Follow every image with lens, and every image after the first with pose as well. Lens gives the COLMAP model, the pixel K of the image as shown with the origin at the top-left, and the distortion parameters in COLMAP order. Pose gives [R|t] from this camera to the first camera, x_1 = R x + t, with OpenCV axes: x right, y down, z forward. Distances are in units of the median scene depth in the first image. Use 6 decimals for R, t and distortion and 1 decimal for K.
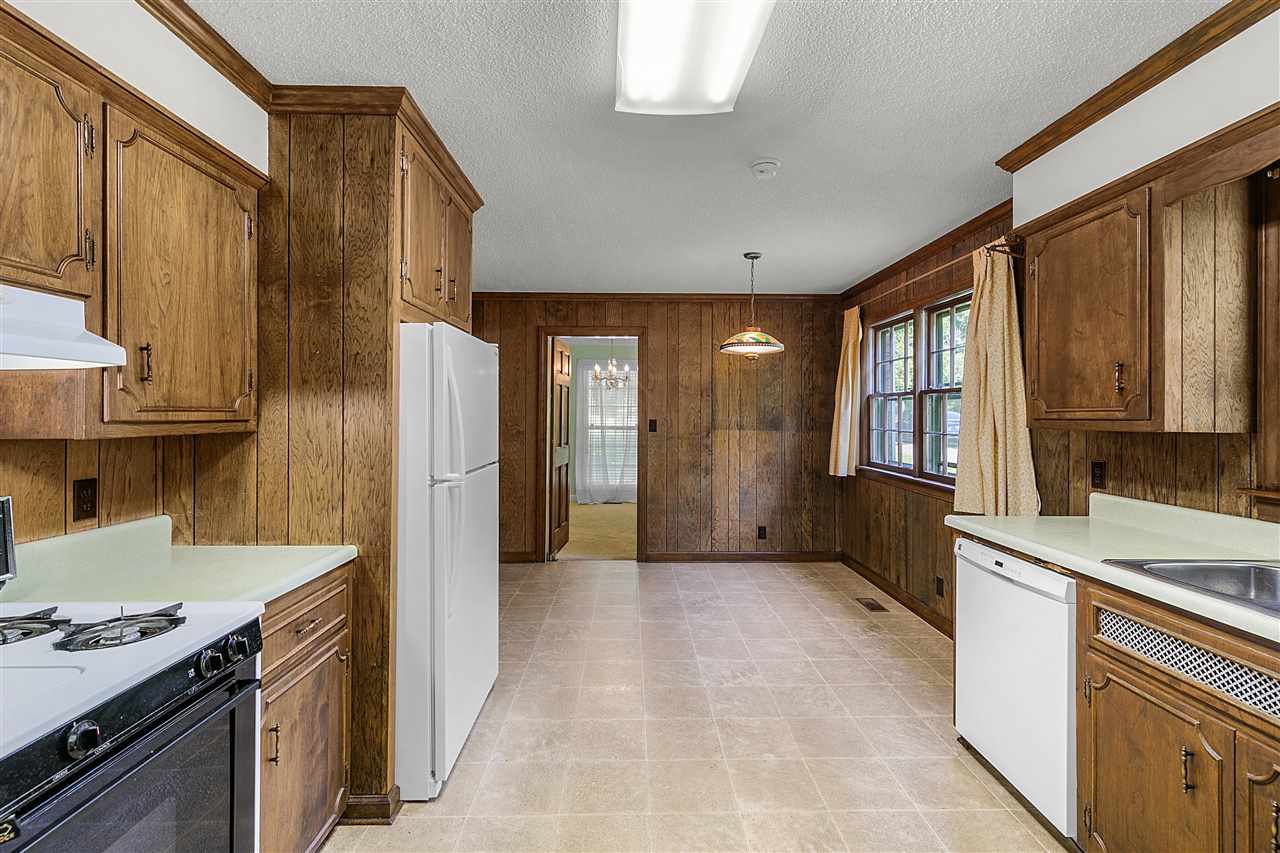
lens RADIAL K [[585.7, 0, 632.5], [0, 585.7, 419.9], [0, 0, 1]] dist [0.011017, -0.002548]
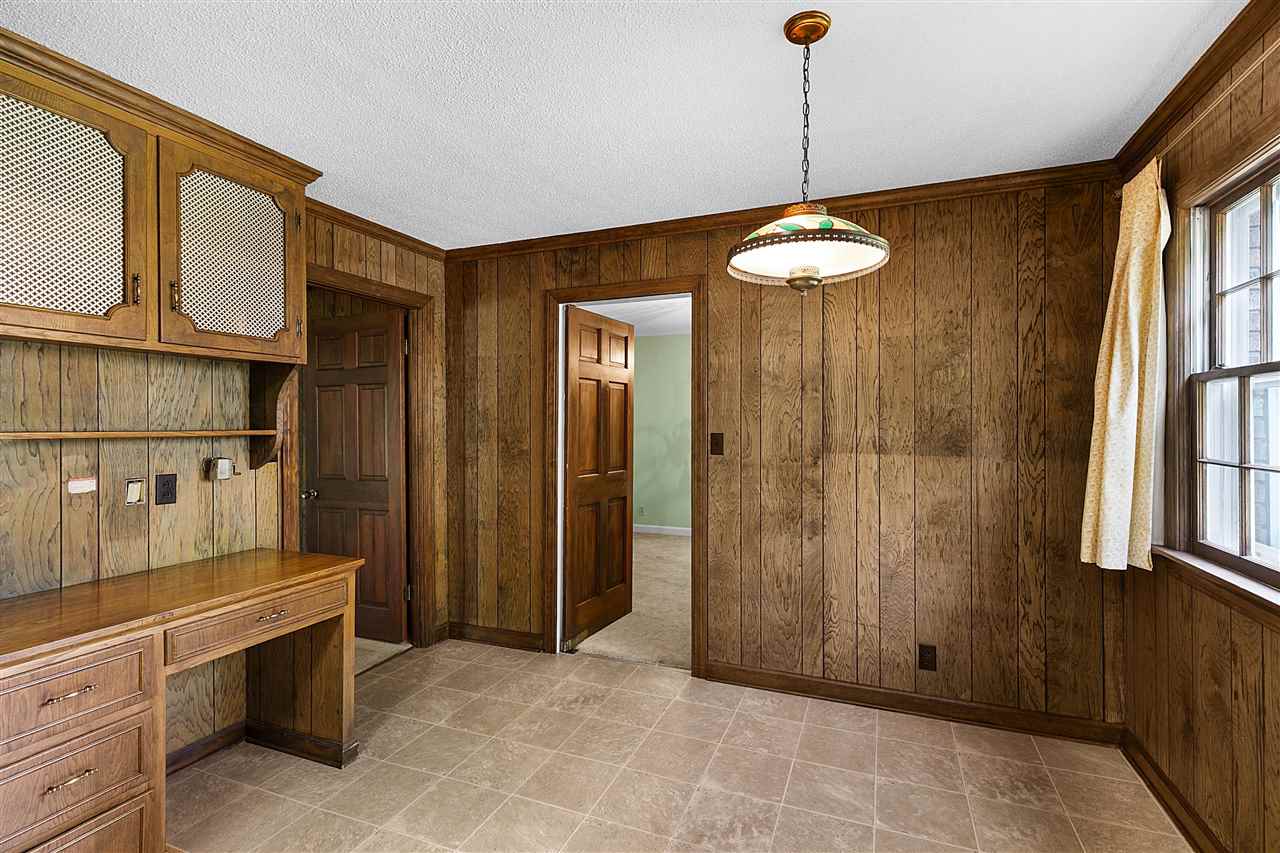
lens RADIAL K [[585.7, 0, 645.6], [0, 585.7, 425.7], [0, 0, 1]] dist [0.011017, -0.002548]
pose [[0.924904, -0.001621, -0.380197, 0.189783], [-0.001027, 0.999977, -0.006761, -0.004293], [0.380199, 0.006643, 0.924881, 0.436513]]
